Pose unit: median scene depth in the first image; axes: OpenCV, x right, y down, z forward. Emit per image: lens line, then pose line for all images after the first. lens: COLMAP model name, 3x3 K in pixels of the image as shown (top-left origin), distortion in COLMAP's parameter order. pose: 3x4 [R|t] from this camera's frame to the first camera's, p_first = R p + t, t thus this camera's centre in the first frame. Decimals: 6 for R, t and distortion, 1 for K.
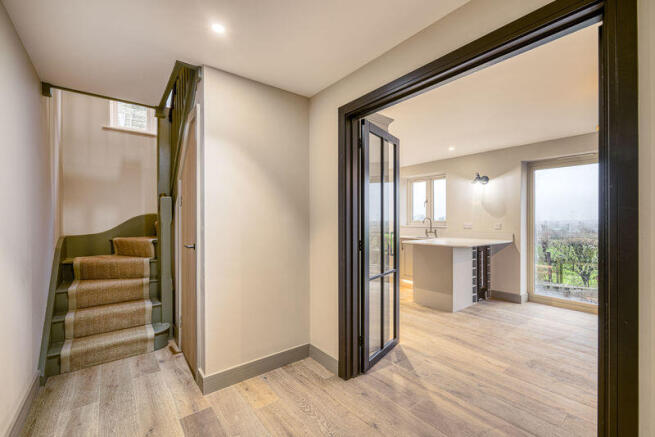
lens RADIAL K [[278.9, 0, 327.0], [0, 278.9, 220.0], [0, 0, 1]] dist [-0.004252, 0.002209]
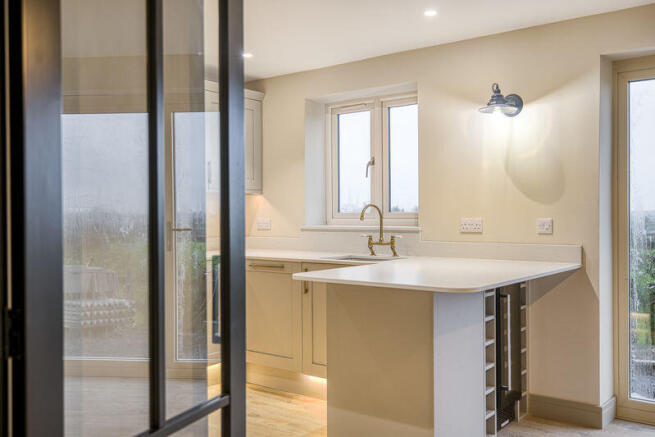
lens RADIAL K [[609.8, 0, 323.9], [0, 609.8, 215.4], [0, 0, 1]] dist [0.000575, 0.000000]
pose [[0.972406, -0.006524, 0.233203, 0.179598], [0.005597, 0.999974, 0.004635, 0.003020], [-0.233227, -0.003202, 0.972417, 0.371573]]
